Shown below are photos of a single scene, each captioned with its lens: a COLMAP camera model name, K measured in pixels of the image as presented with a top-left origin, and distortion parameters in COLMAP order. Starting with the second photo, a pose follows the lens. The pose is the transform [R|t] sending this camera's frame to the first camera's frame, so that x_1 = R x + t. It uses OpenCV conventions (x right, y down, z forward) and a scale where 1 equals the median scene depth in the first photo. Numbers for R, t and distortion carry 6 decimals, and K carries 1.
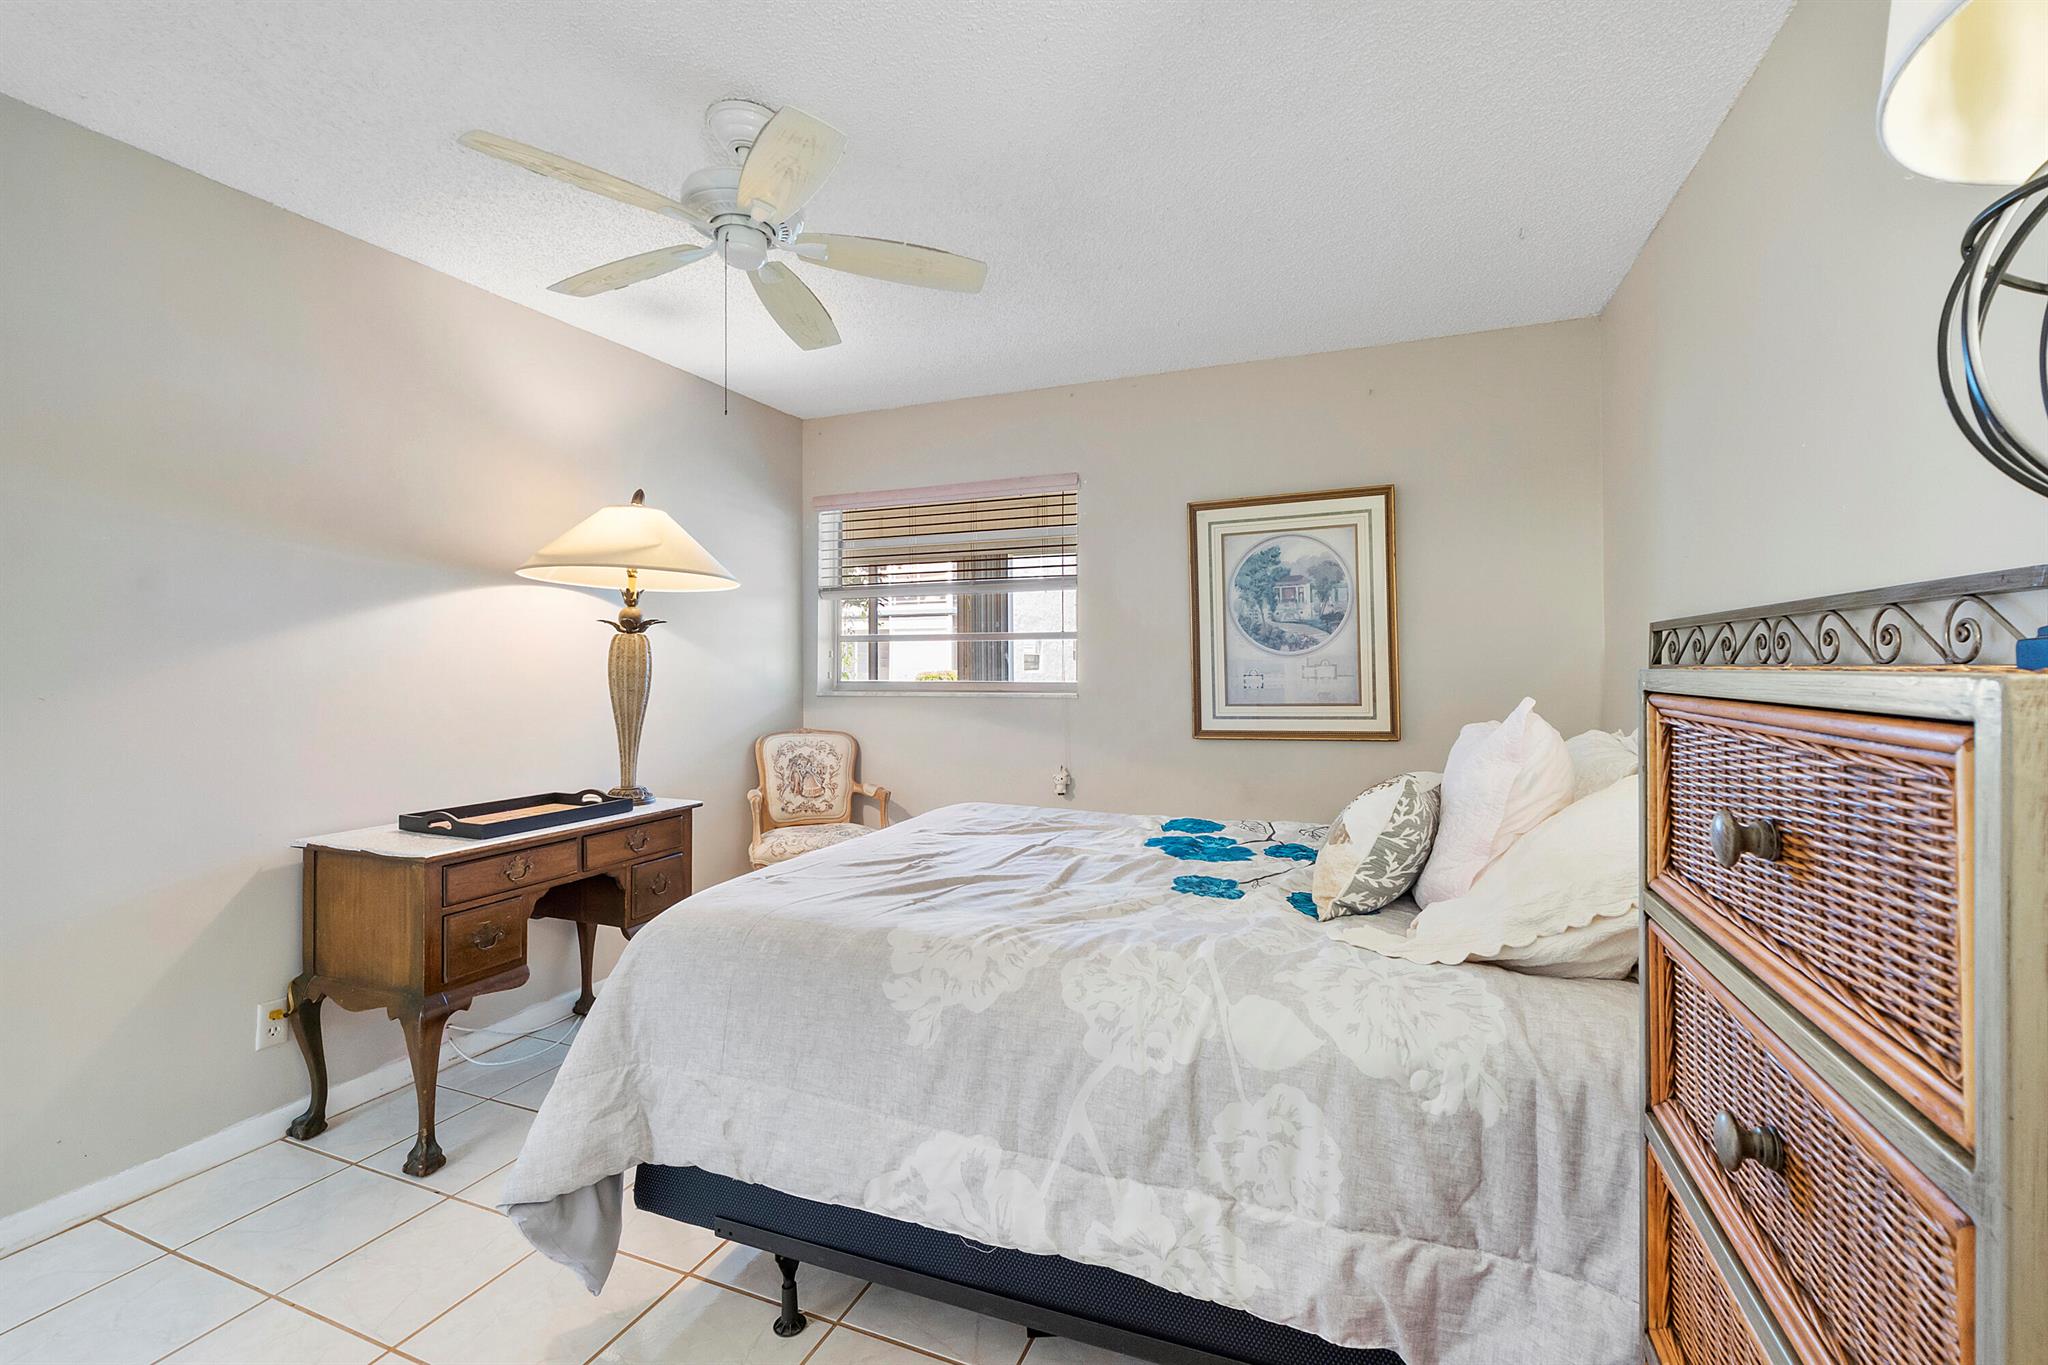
lens RADIAL K [[872.0, 0, 1025.1], [0, 872.0, 661.9], [0, 0, 1]] dist [-0.007392, 0.000151]
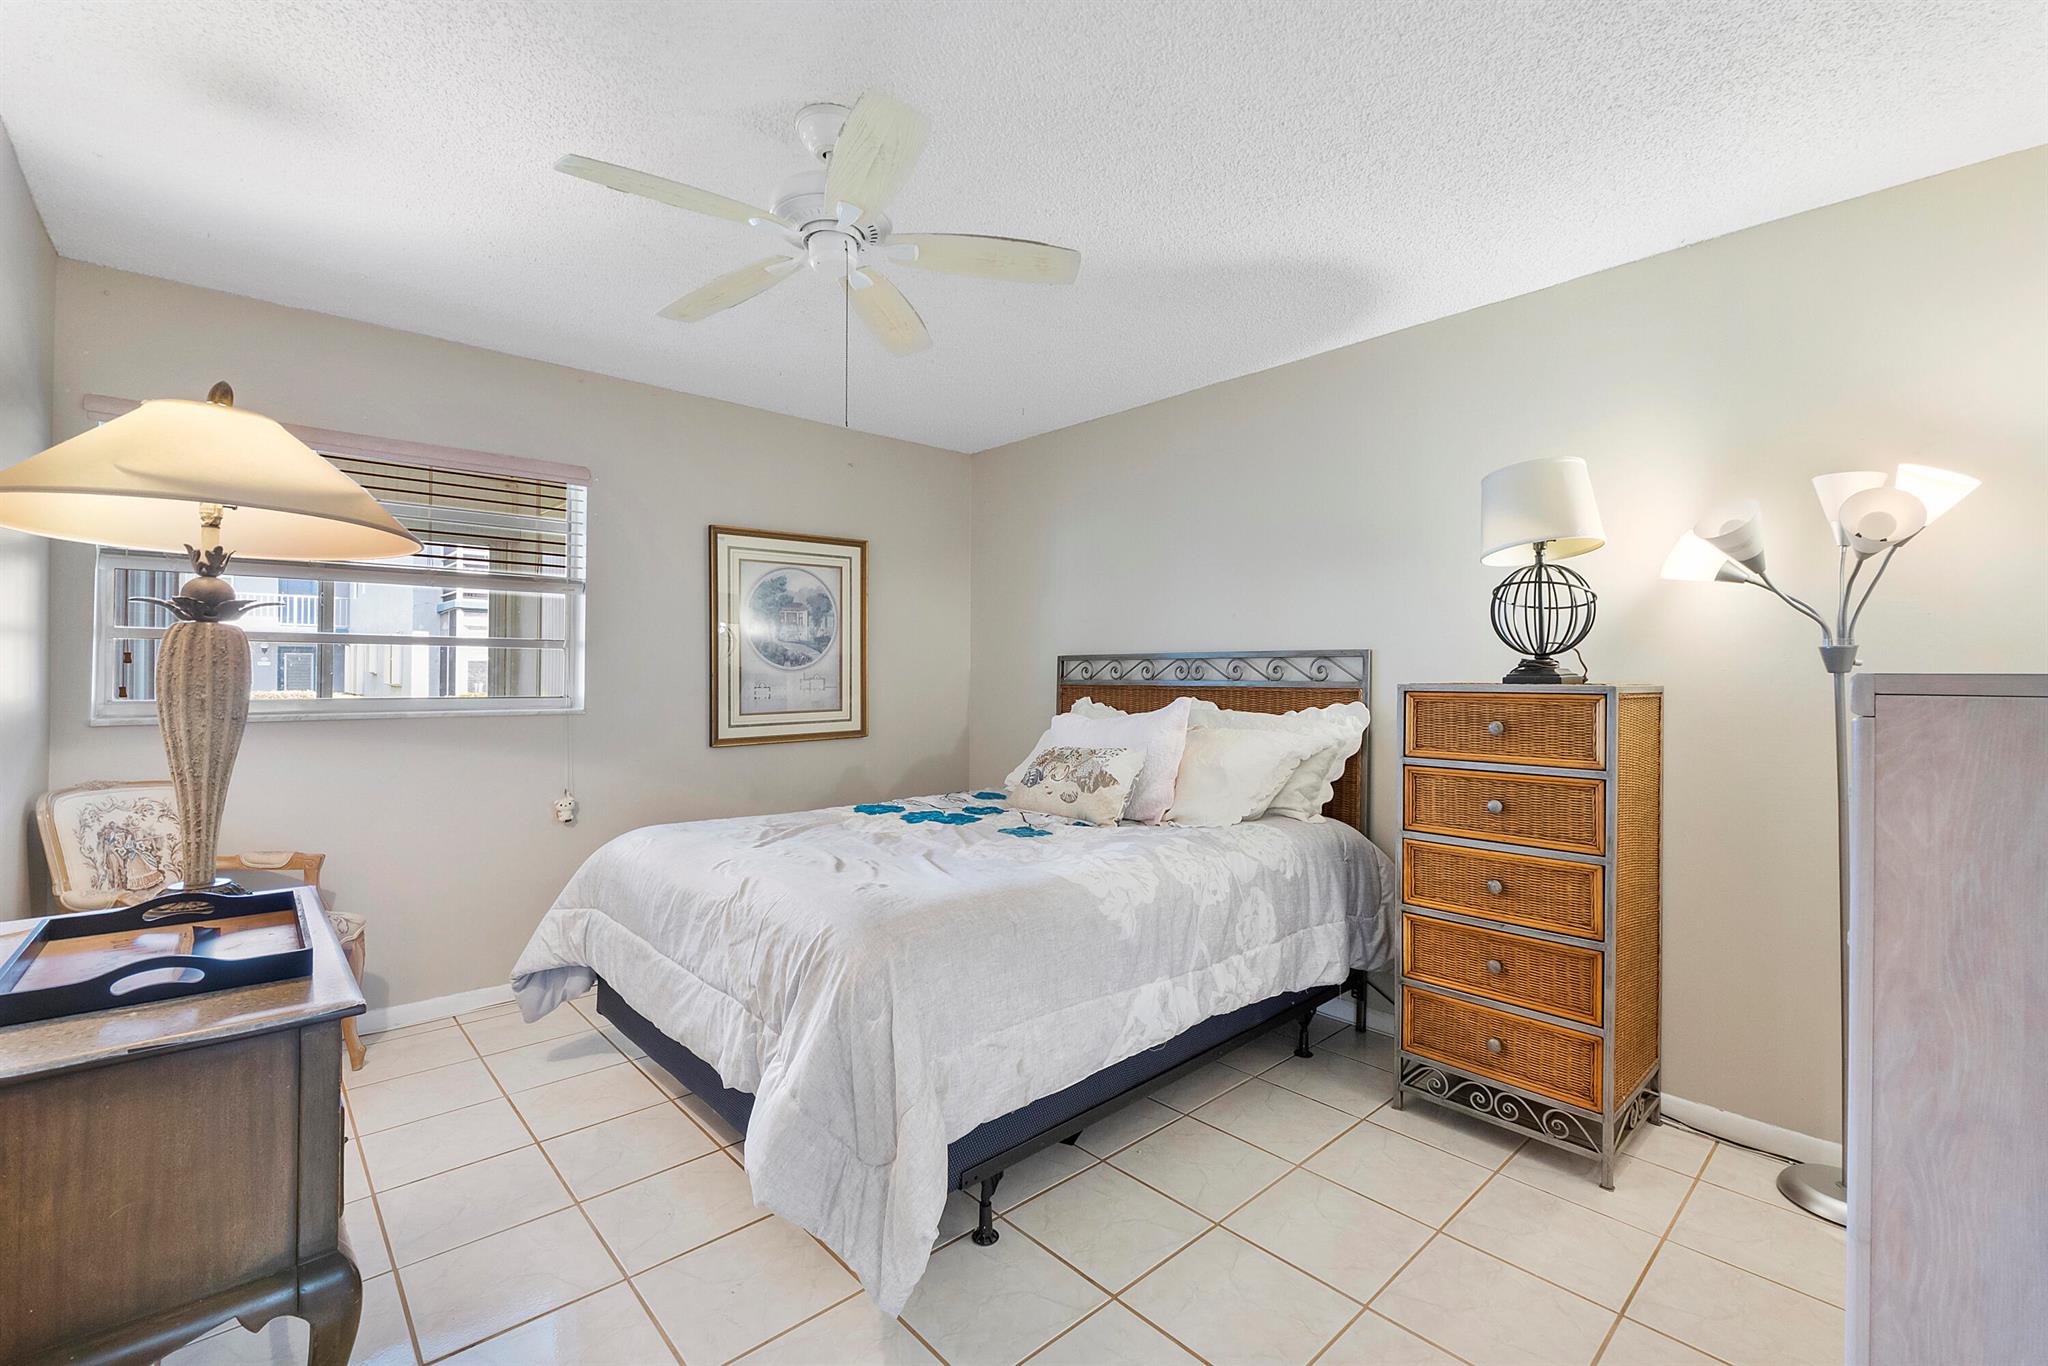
lens RADIAL K [[872.0, 0, 1014.4], [0, 872.0, 682.5], [0, 0, 1]] dist [-0.007392, 0.000151]
pose [[0.439082, -0.000757, 0.898446, -0.636554], [-0.008717, 0.999949, 0.005102, 0.000265], [-0.898405, -0.010072, 0.439053, 0.217867]]
